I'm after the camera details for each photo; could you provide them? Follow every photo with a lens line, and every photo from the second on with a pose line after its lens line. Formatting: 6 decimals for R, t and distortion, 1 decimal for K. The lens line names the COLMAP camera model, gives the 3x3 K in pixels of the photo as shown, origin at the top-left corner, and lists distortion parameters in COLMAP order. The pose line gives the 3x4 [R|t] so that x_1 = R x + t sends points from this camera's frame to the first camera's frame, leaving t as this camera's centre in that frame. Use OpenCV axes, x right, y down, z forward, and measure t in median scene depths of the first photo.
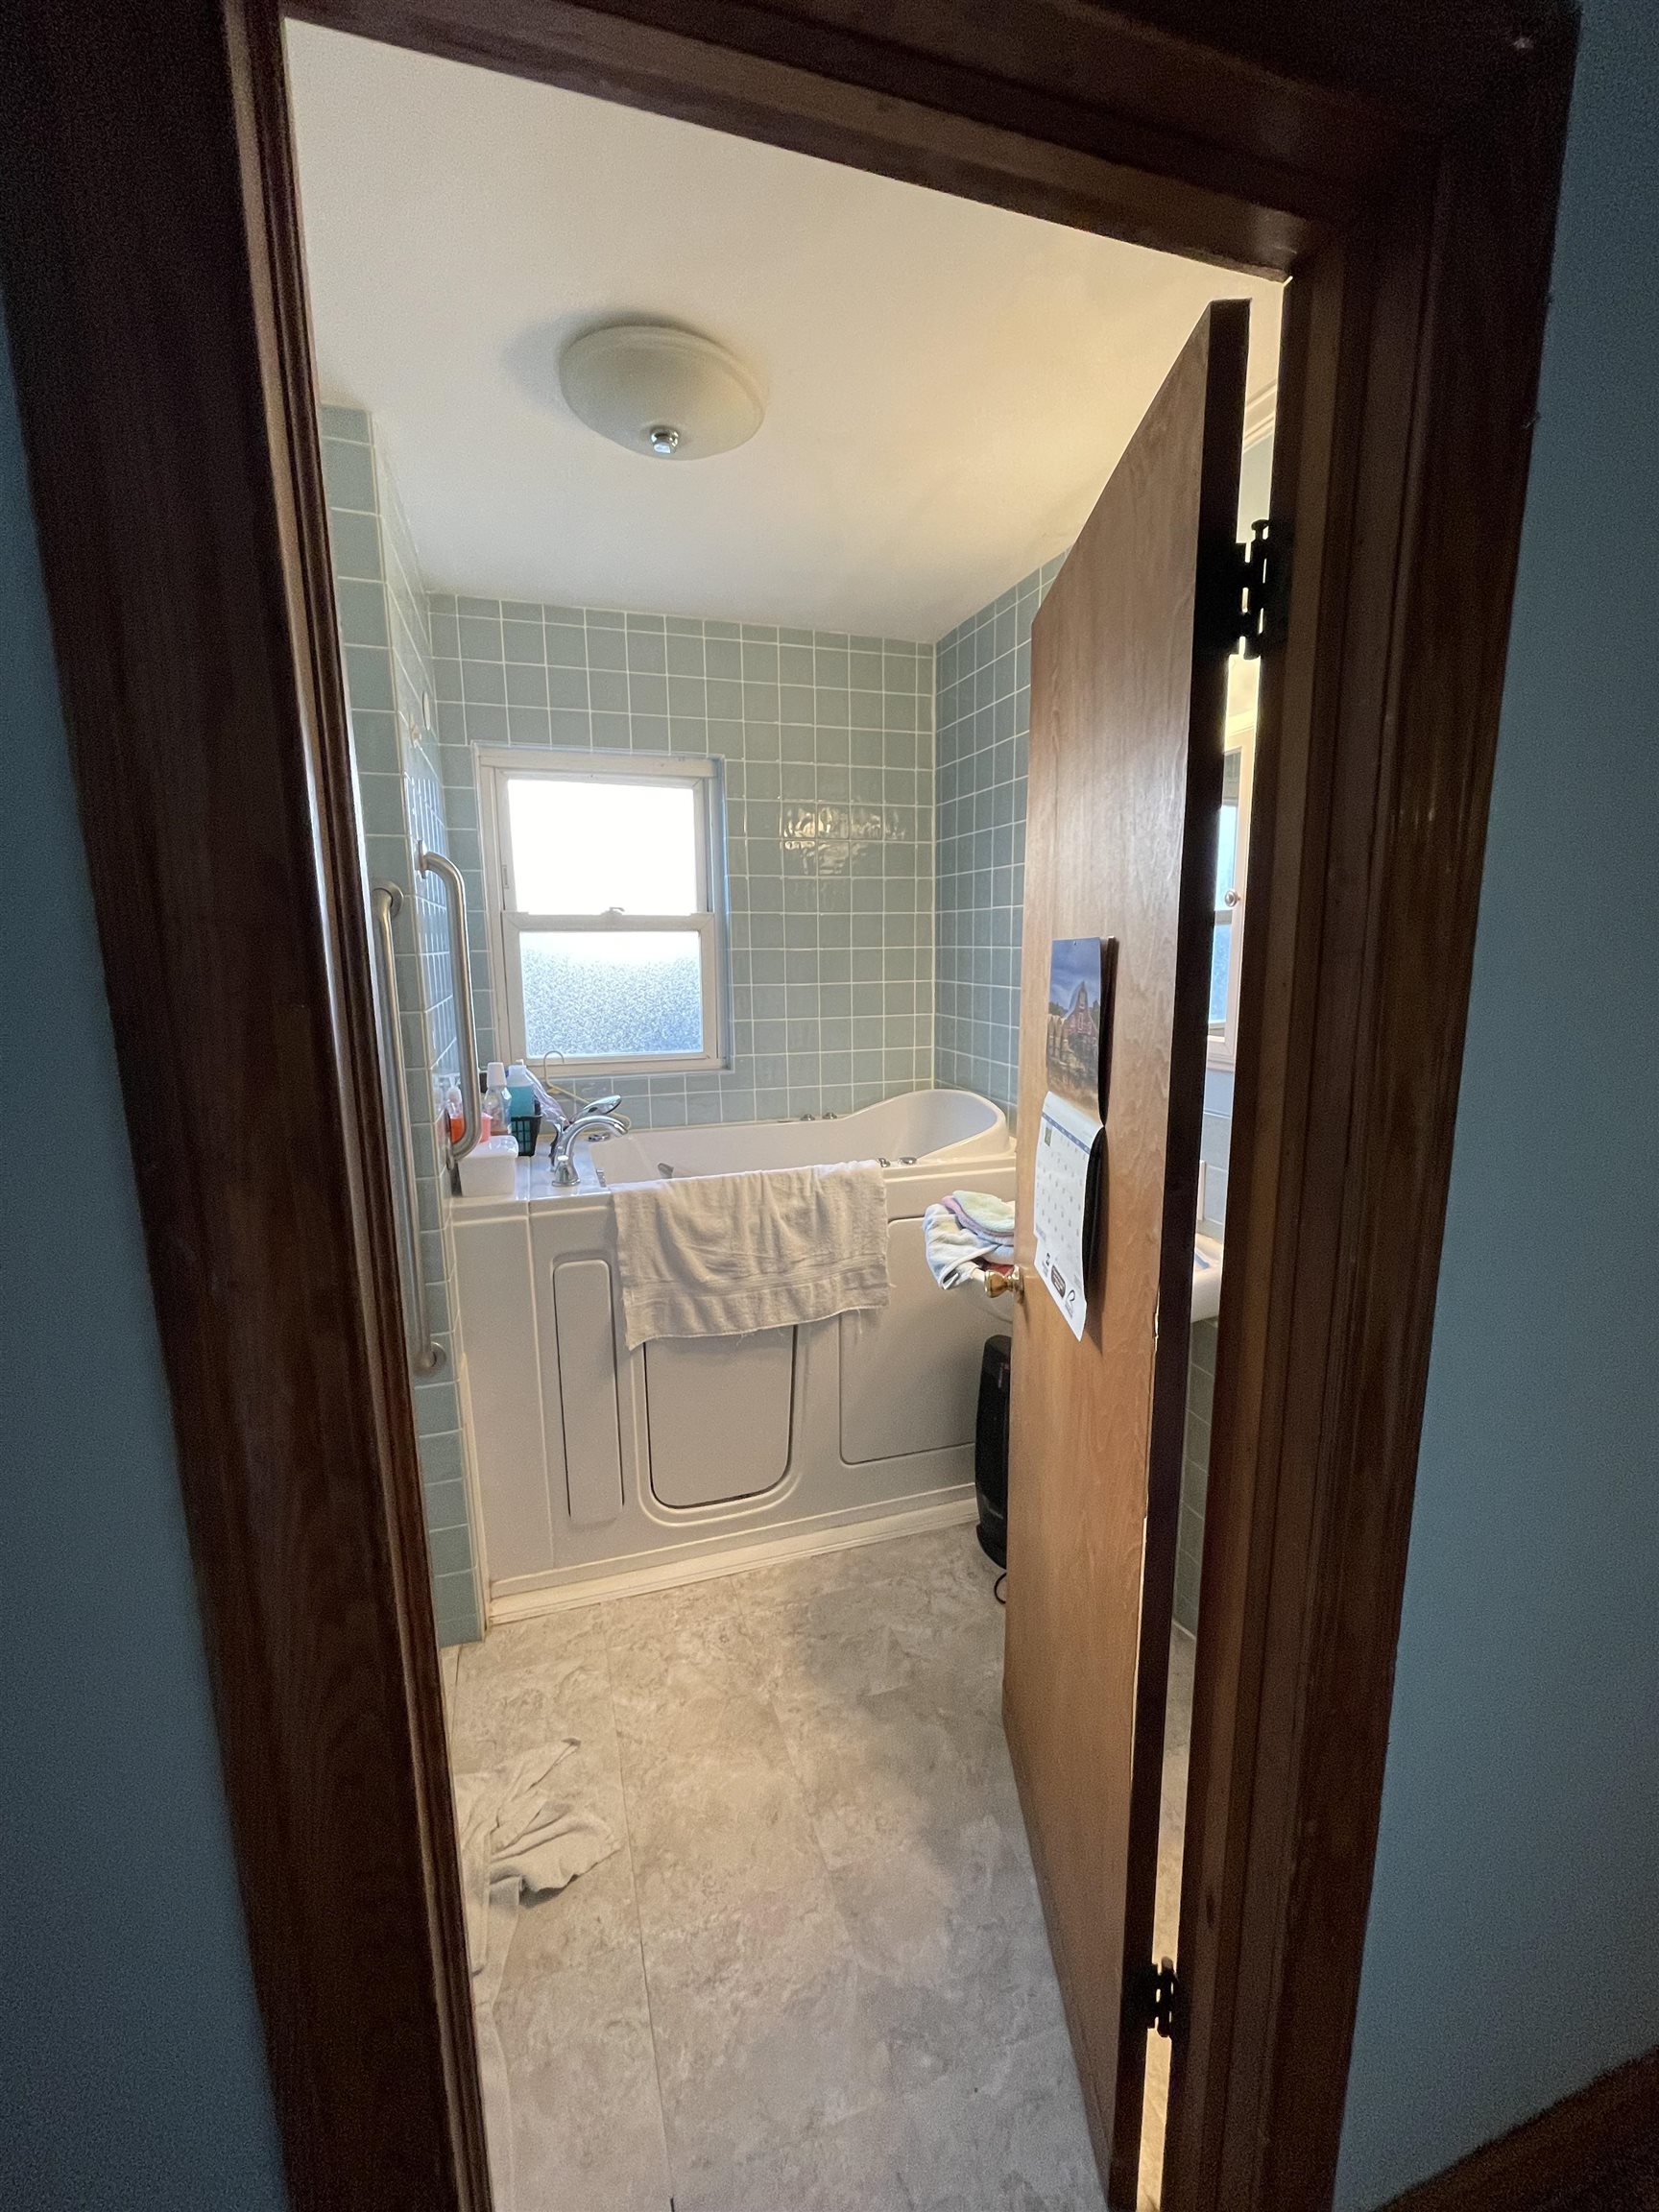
lens RADIAL K [[878.3, 0, 826.4], [0, 878.3, 1097.8], [0, 0, 1]] dist [-0.027006, 0.006088]
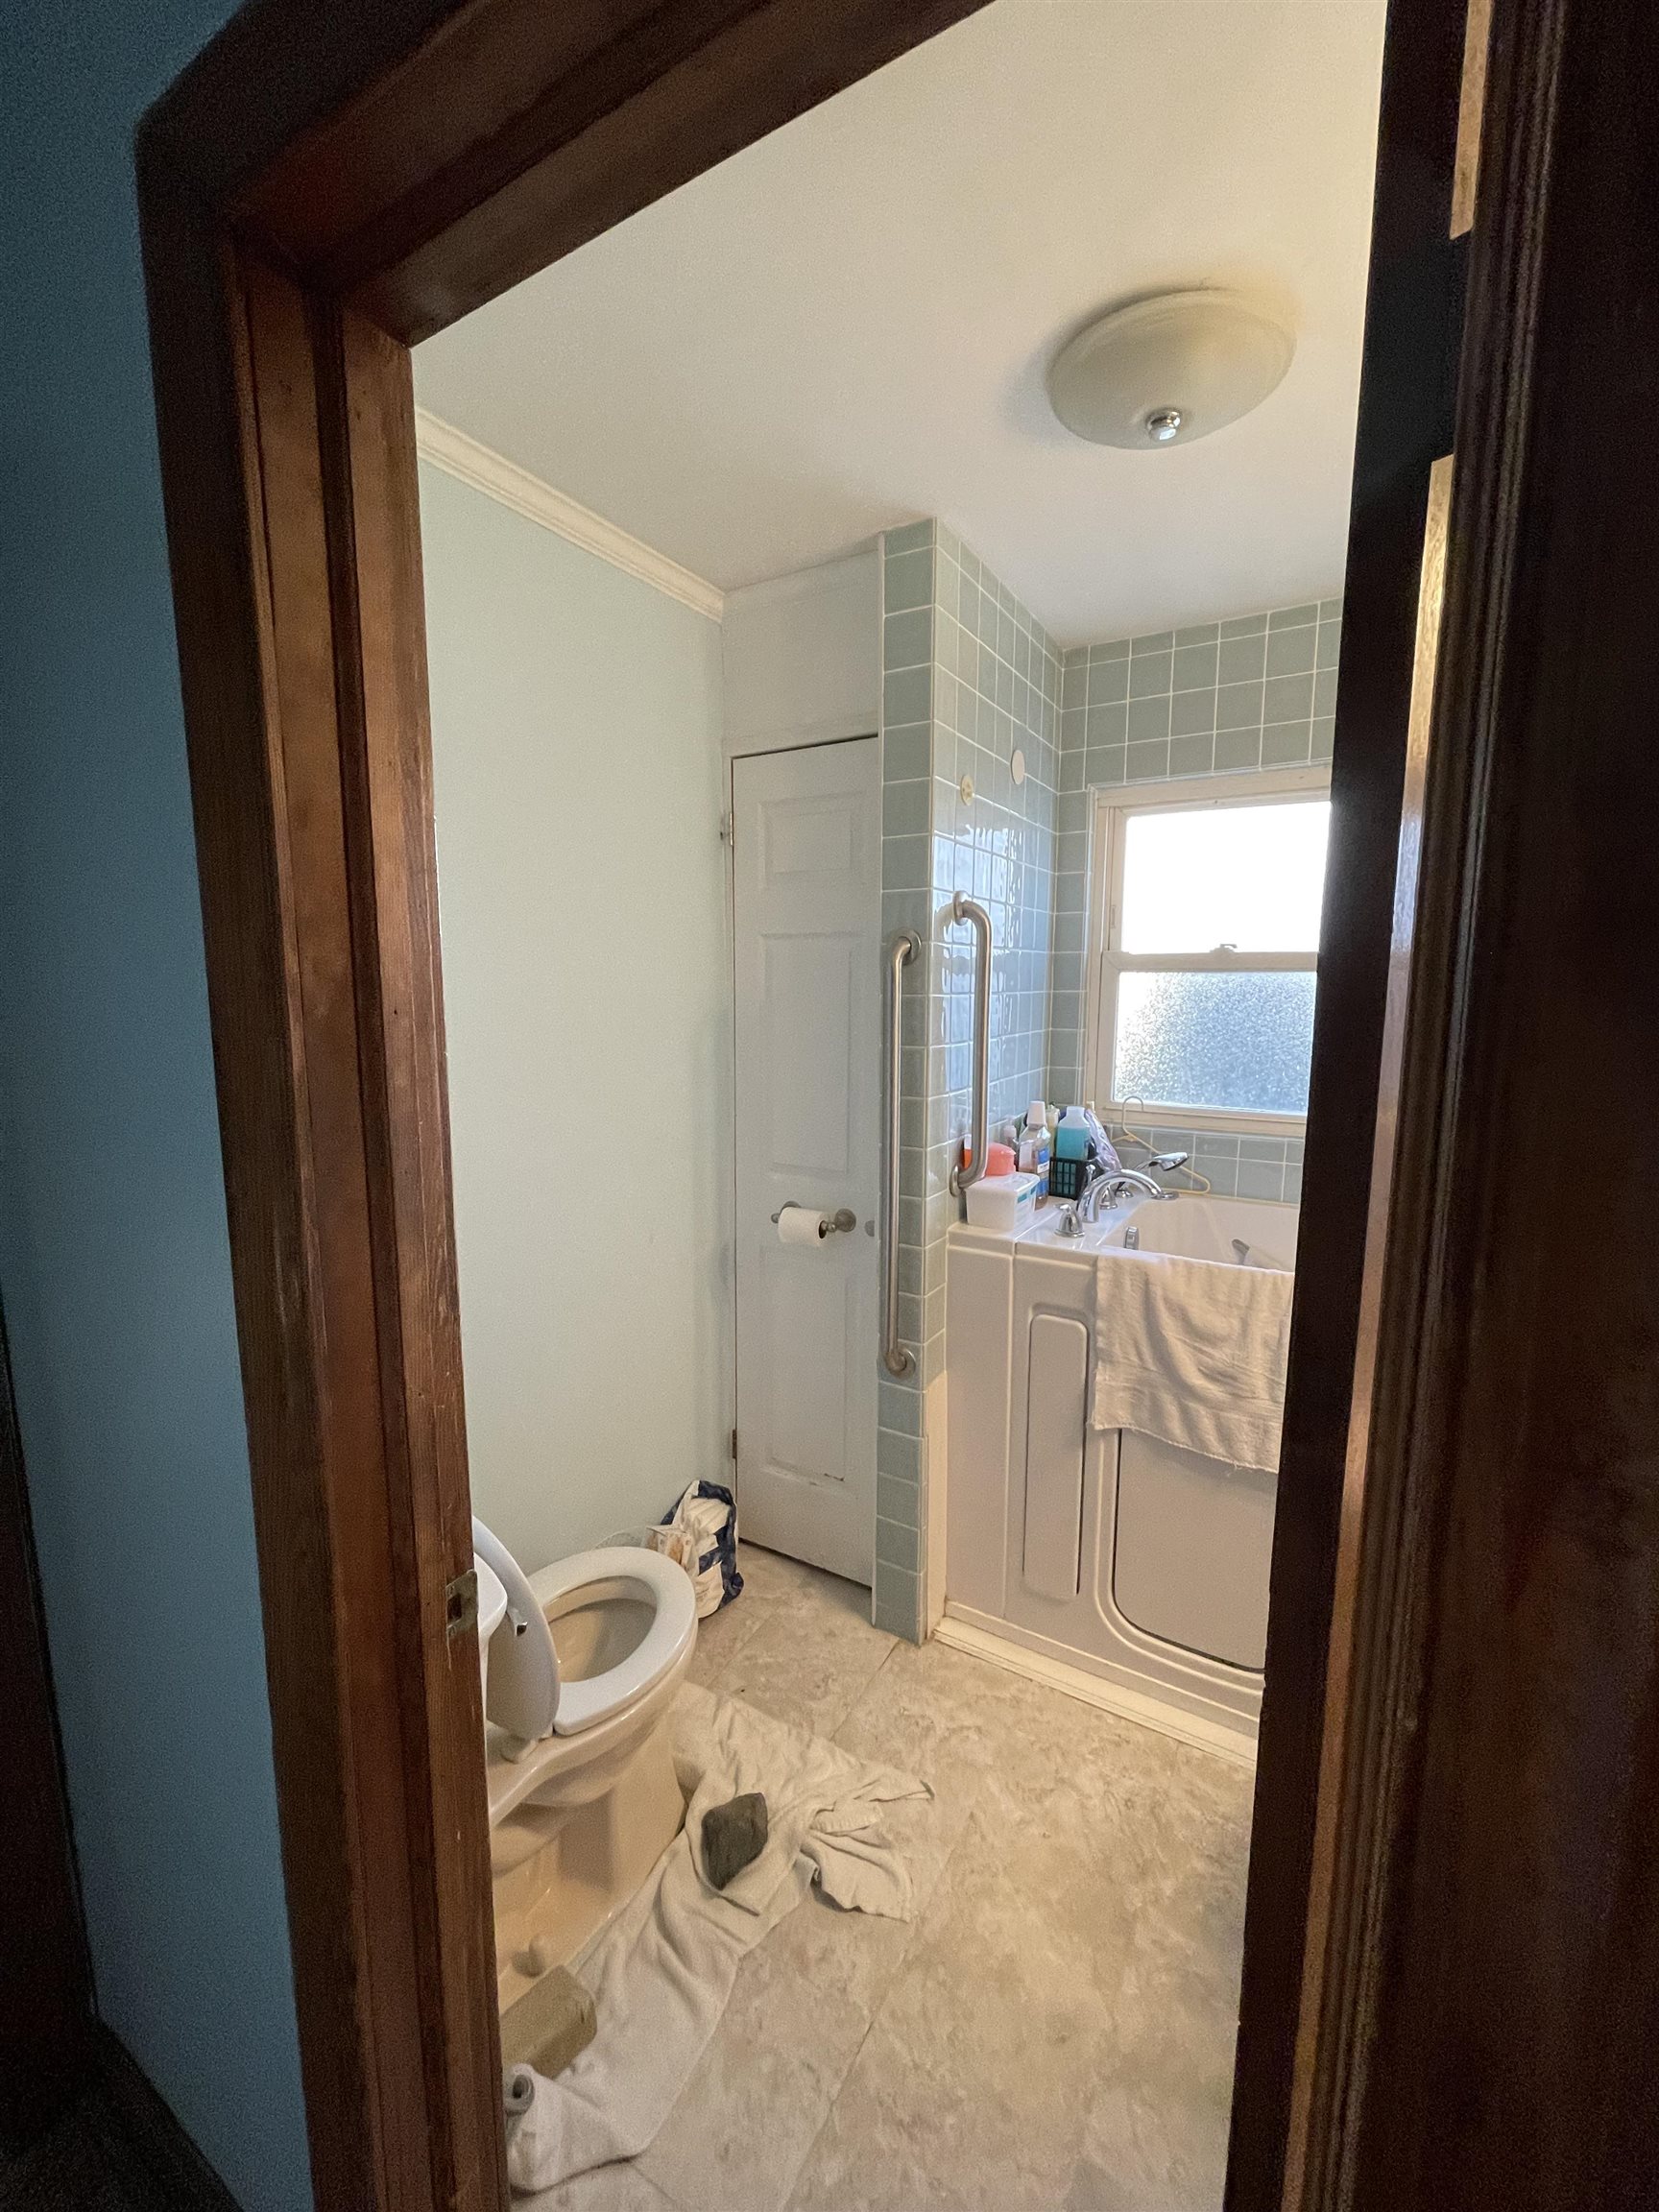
lens RADIAL K [[878.3, 0, 826.4], [0, 878.3, 1097.8], [0, 0, 1]] dist [-0.027006, 0.006088]
pose [[0.650651, 0.110598, -0.751280, 0.237562], [-0.139939, 0.989856, 0.024525, -0.036777], [0.746371, 0.089176, 0.659528, 0.159660]]
